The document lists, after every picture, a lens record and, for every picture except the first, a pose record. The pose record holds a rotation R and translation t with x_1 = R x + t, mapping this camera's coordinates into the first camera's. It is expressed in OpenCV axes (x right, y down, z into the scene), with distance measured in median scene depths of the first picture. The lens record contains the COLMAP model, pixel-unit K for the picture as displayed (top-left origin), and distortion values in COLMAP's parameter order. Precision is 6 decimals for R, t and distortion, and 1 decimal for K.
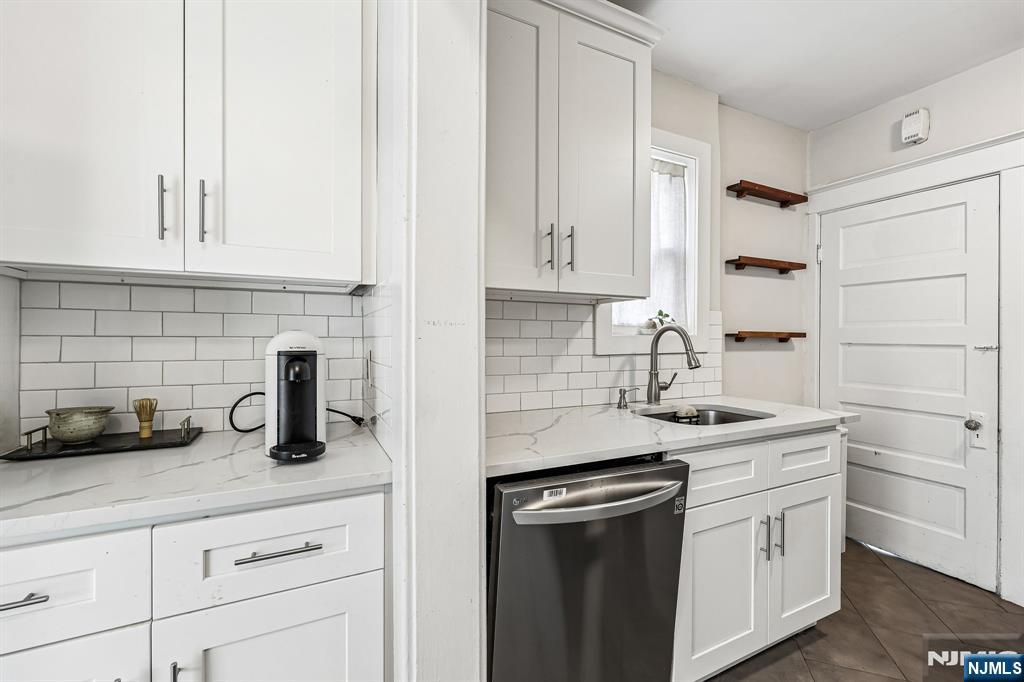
lens RADIAL K [[424.6, 0, 505.8], [0, 424.6, 340.5], [0, 0, 1]] dist [0.001619, 0.000573]
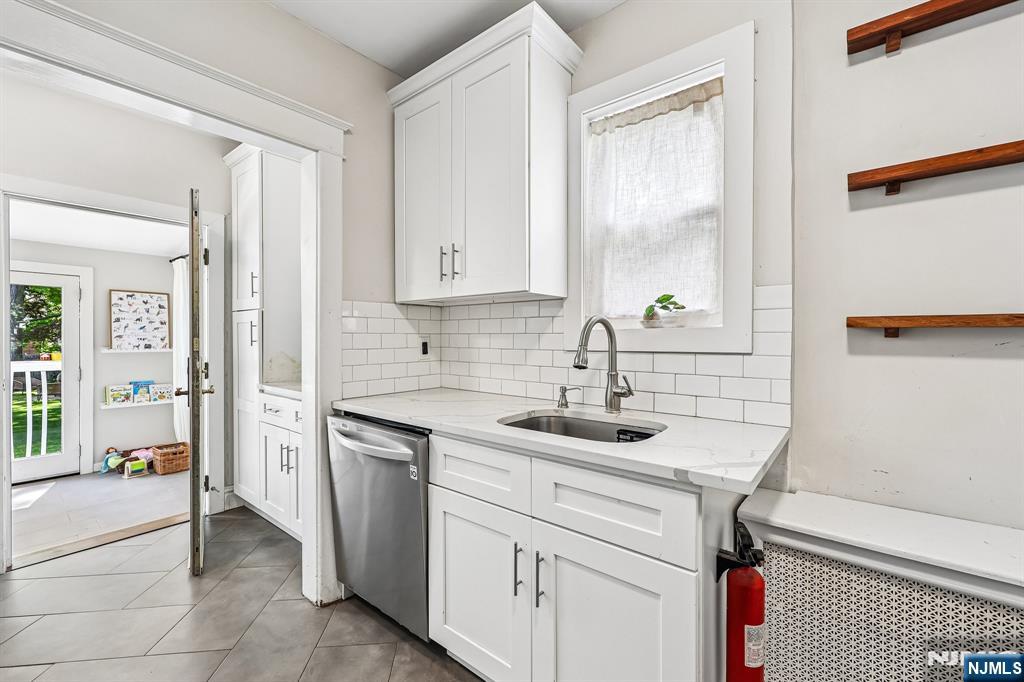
lens RADIAL K [[424.6, 0, 518.4], [0, 424.6, 338.4], [0, 0, 1]] dist [0.001619, 0.000573]
pose [[0.426281, 0.003101, -0.904585, 1.035533], [0.000210, 0.999994, 0.003527, 0.003452], [0.904591, -0.001694, 0.426278, 0.484812]]
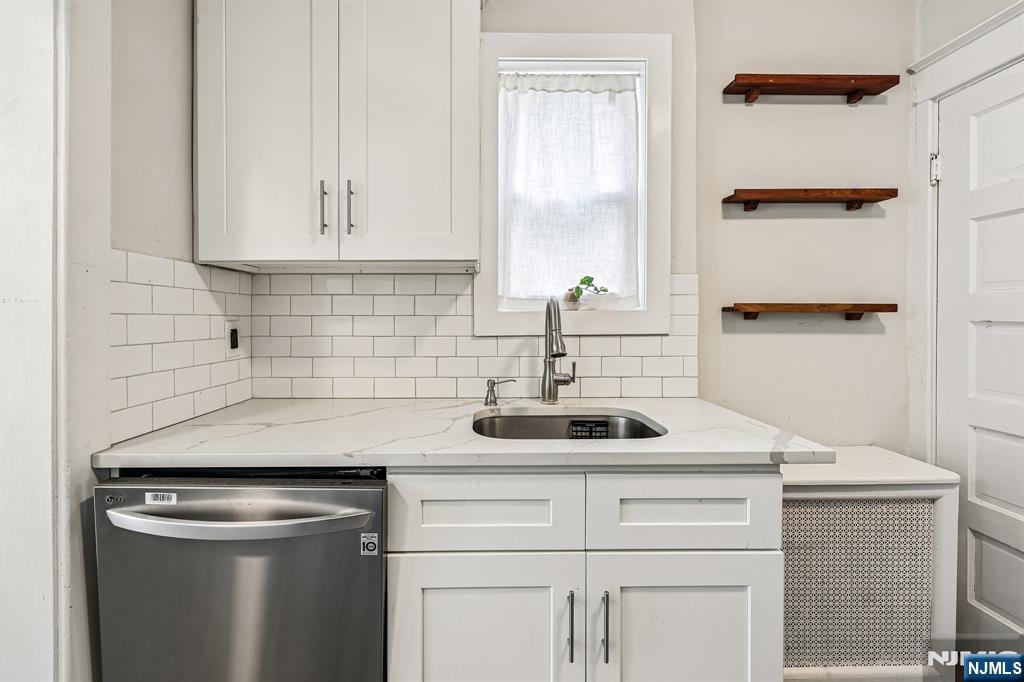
lens RADIAL K [[424.6, 0, 505.2], [0, 424.6, 322.2], [0, 0, 1]] dist [0.001619, 0.000573]
pose [[0.904030, 0.000405, -0.427469, 0.603480], [0.002648, 0.999975, 0.006549, 0.002772], [0.427461, -0.007052, 0.904006, 0.289791]]
